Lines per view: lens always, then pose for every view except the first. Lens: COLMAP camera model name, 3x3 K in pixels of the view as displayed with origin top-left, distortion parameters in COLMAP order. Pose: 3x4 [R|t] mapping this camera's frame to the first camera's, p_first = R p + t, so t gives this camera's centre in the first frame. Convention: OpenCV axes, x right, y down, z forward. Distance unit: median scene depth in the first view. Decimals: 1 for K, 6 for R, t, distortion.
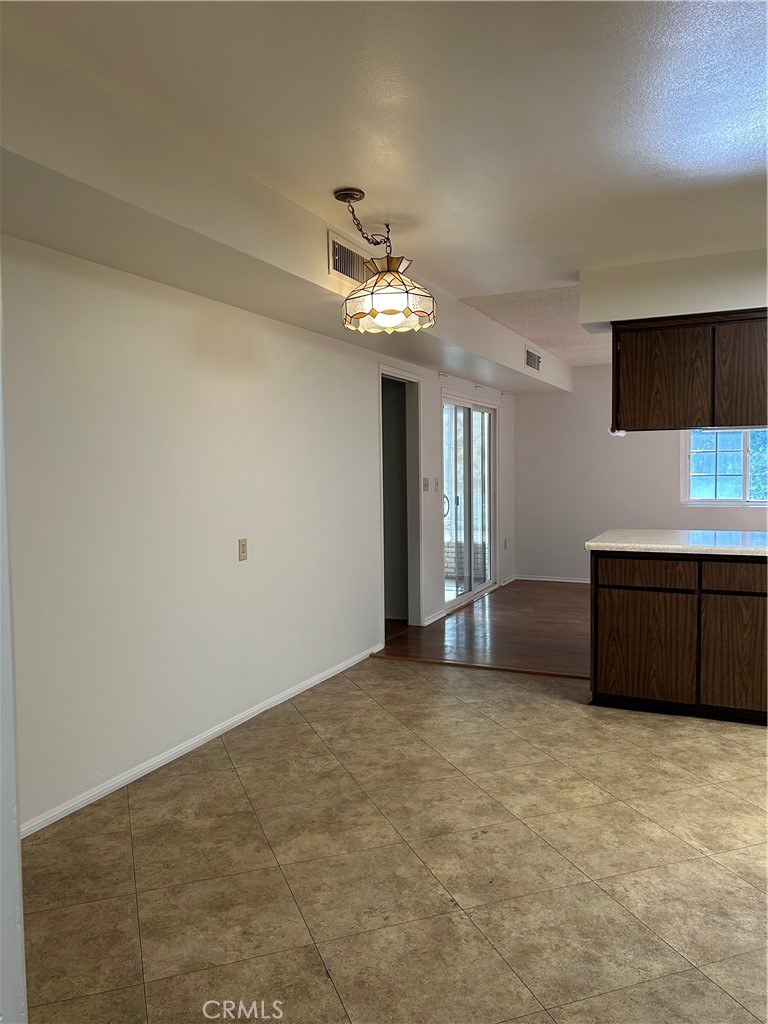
lens RADIAL K [[771.4, 0, 375.5], [0, 771.4, 506.9], [0, 0, 1]] dist [0.015347, 0.001263]
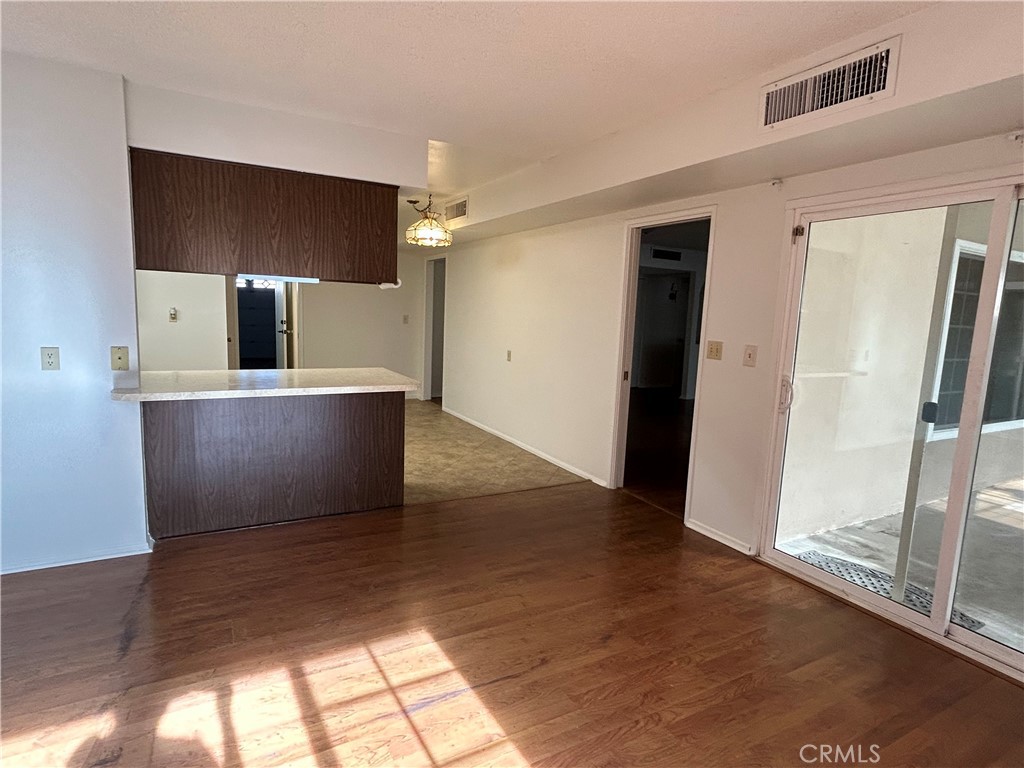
lens RADIAL K [[554.1, 0, 507.0], [0, 554.1, 380.7], [0, 0, 1]] dist [-0.007103, 0.008029]
pose [[-0.595692, 0.092786, -0.797835, 0.962212], [-0.073275, 0.982886, 0.169016, -0.119445], [0.799863, 0.159143, -0.578699, 1.798238]]
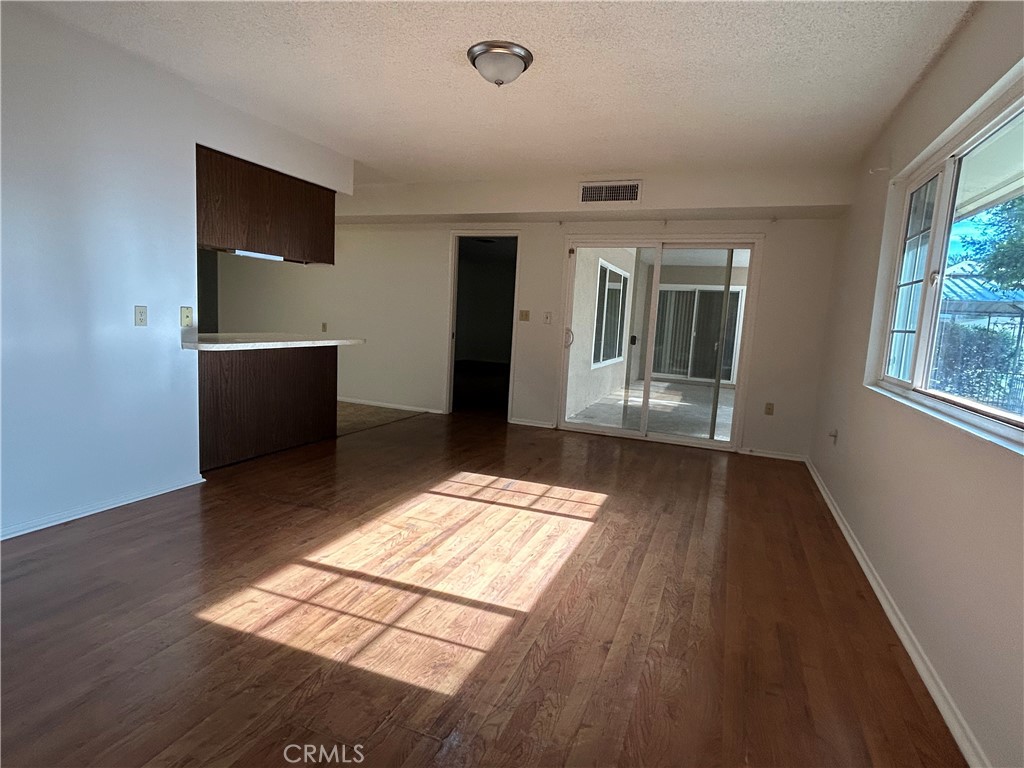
lens RADIAL K [[554.1, 0, 511.0], [0, 554.1, 383.4], [0, 0, 1]] dist [-0.007103, 0.008029]
pose [[0.054271, 0.137266, -0.989046, 1.542644], [-0.105450, 0.985755, 0.131023, -0.056666], [0.992943, 0.097184, 0.067972, 1.442665]]
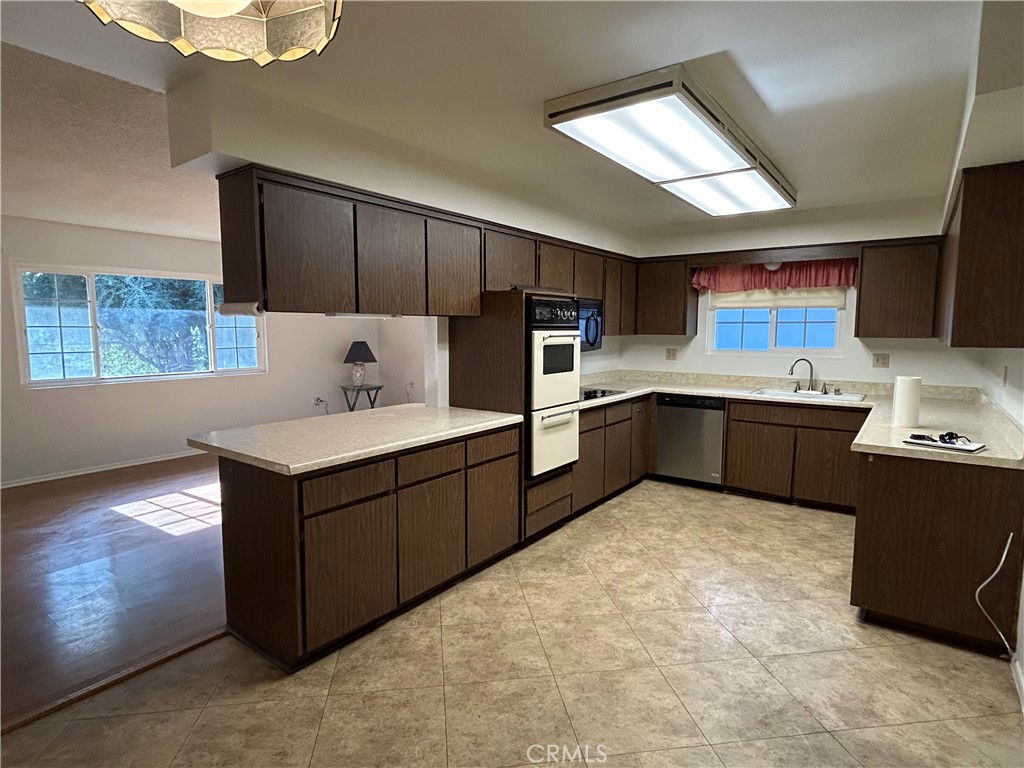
lens RADIAL K [[554.1, 0, 512.7], [0, 554.1, 385.6], [0, 0, 1]] dist [-0.007103, 0.008029]
pose [[0.196547, -0.087451, 0.976587, -0.193315], [0.043419, 0.995814, 0.080434, -0.062672], [-0.979533, 0.026593, 0.199522, 0.696603]]
